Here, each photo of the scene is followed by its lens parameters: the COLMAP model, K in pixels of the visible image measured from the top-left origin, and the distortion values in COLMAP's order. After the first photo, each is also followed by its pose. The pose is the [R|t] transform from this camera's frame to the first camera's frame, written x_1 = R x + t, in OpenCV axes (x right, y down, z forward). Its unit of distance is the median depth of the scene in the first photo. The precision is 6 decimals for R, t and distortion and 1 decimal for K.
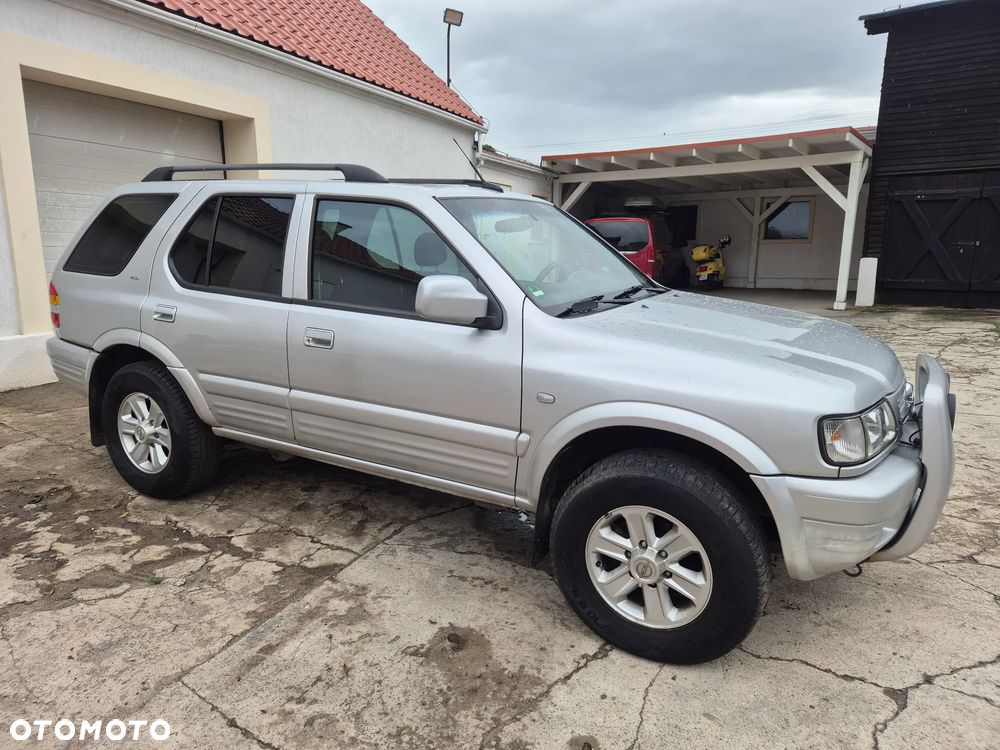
lens RADIAL K [[666.9, 0, 494.4], [0, 666.9, 382.3], [0, 0, 1]] dist [0.065832, -0.053343]
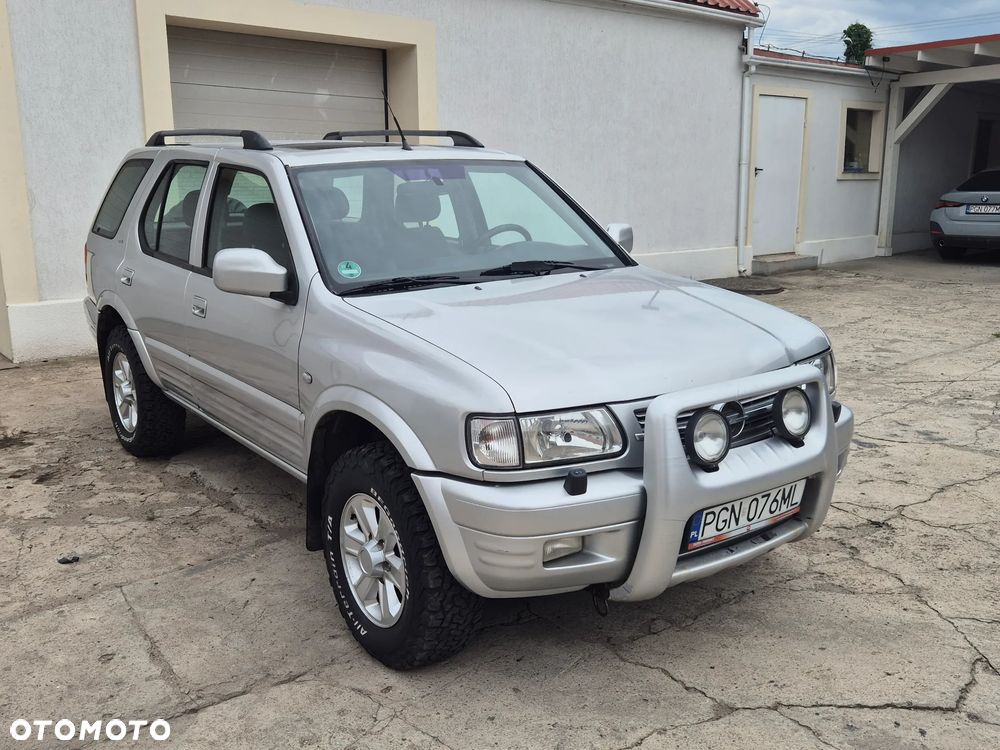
lens RADIAL K [[955.5, 0, 486.5], [0, 955.5, 365.5], [0, 0, 1]] dist [0.038355, 0.000000]
pose [[0.909385, 0.070579, -0.409923, 0.691733], [-0.073430, 0.997262, 0.008805, -0.019891], [0.409422, 0.022093, 0.912078, -0.130422]]
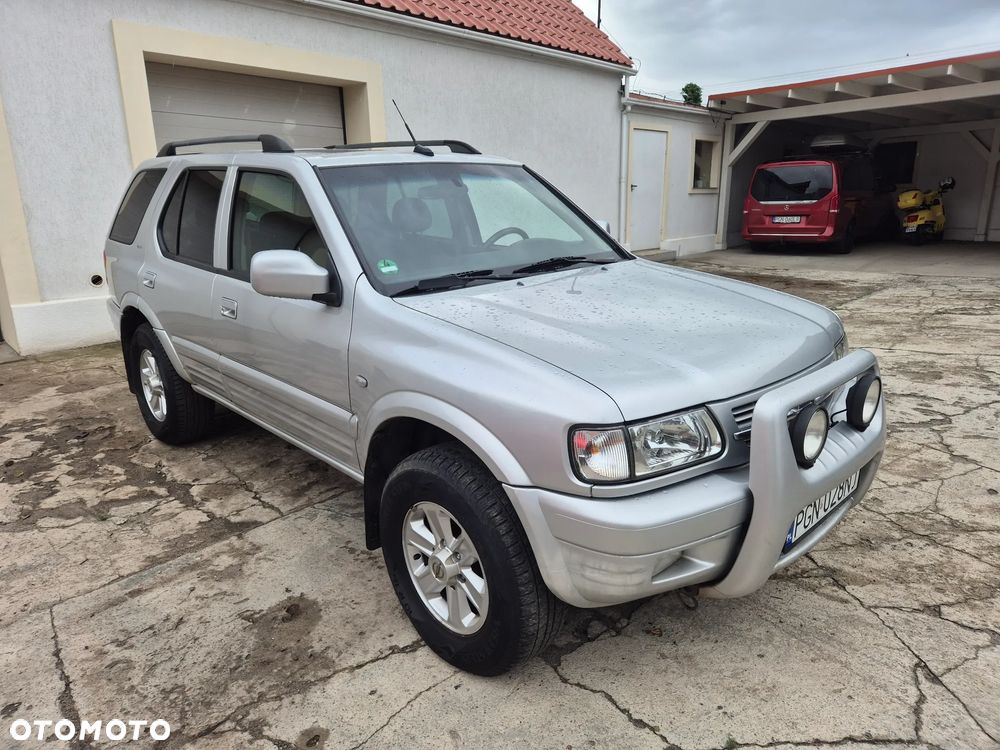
lens RADIAL K [[666.9, 0, 494.5], [0, 666.9, 386.3], [0, 0, 1]] dist [0.065832, -0.053343]
pose [[0.953721, 0.059793, -0.294689, 0.423910], [-0.037934, 0.996125, 0.079345, -0.041124], [0.298292, -0.064494, 0.952293, 0.111842]]
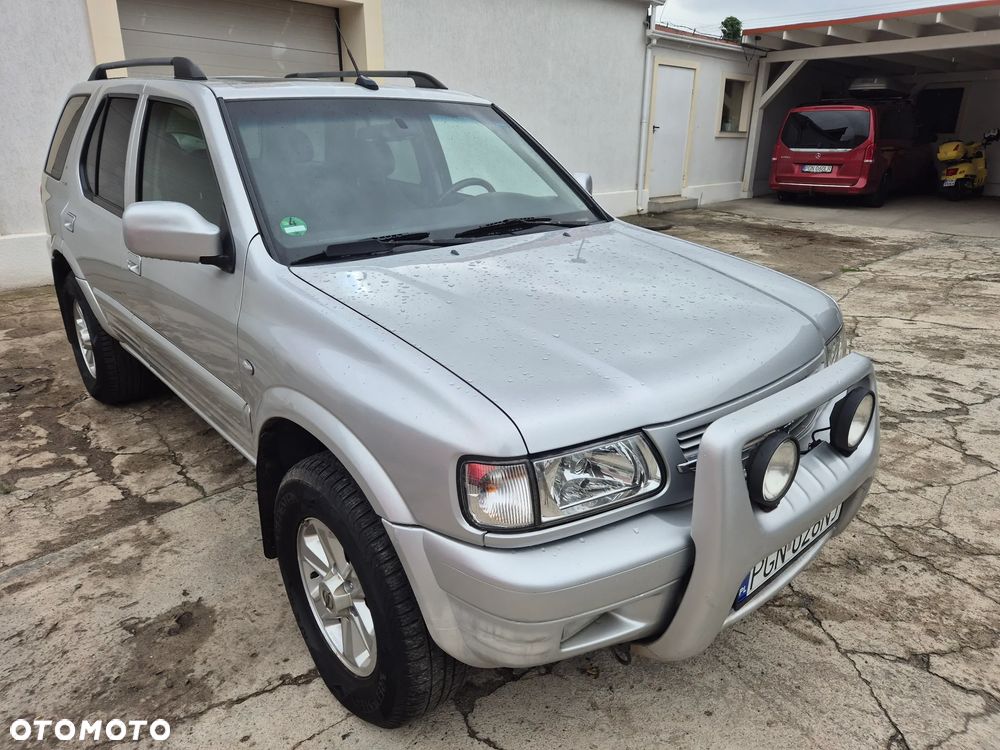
lens RADIAL K [[666.9, 0, 503.9], [0, 666.9, 372.8], [0, 0, 1]] dist [0.065832, -0.053343]
pose [[0.944916, 0.116097, -0.306030, 0.475996], [-0.073054, 0.986201, 0.148563, -0.086601], [0.319055, -0.118022, 0.940359, 0.269440]]
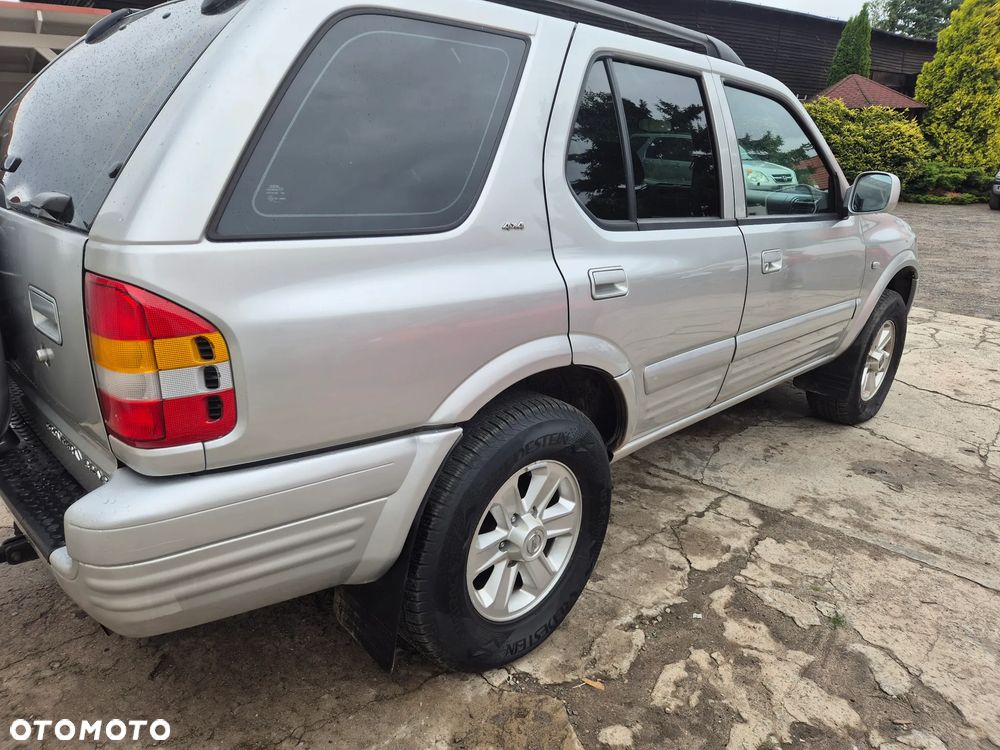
lens RADIAL K [[666.9, 0, 493.5], [0, 666.9, 379.6], [0, 0, 1]] dist [0.065832, -0.053343]
pose [[0.287730, -0.313039, 0.905106, -1.106723], [0.194712, 0.944455, 0.264750, -0.204370], [-0.937709, 0.100058, 0.332701, 1.002947]]
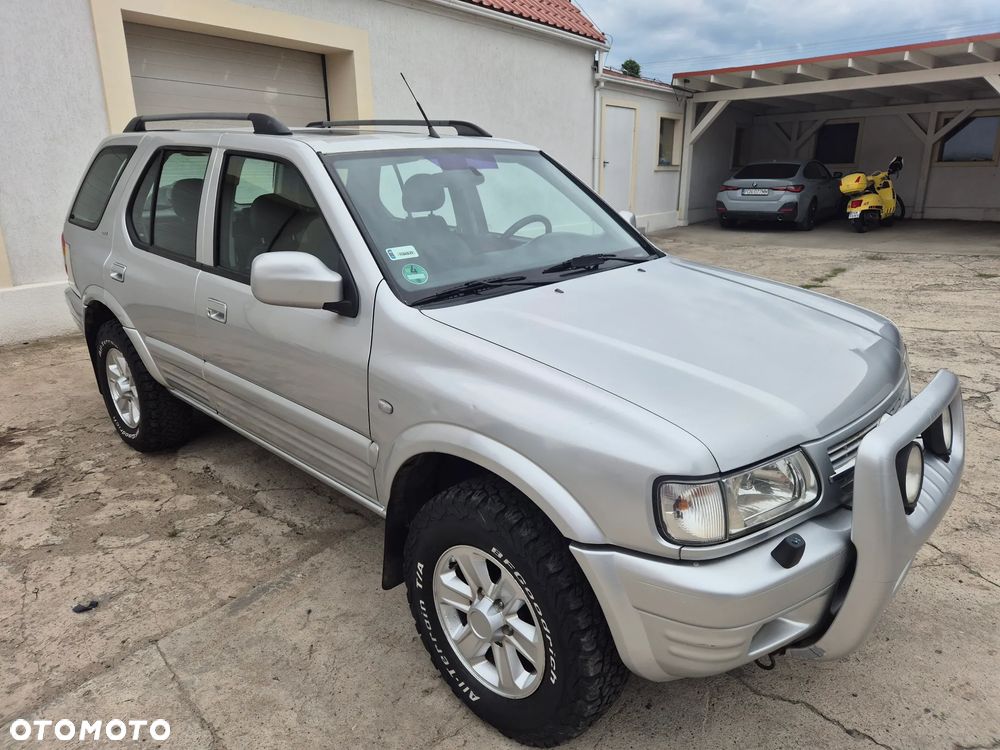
lens RADIAL K [[666.9, 0, 500.7], [0, 666.9, 359.0], [0, 0, 1]] dist [0.065832, -0.053343]
pose [[0.971542, 0.057728, -0.229723, 0.316623], [-0.040175, 0.995955, 0.080367, -0.083764], [0.233433, -0.068851, 0.969932, 0.178708]]
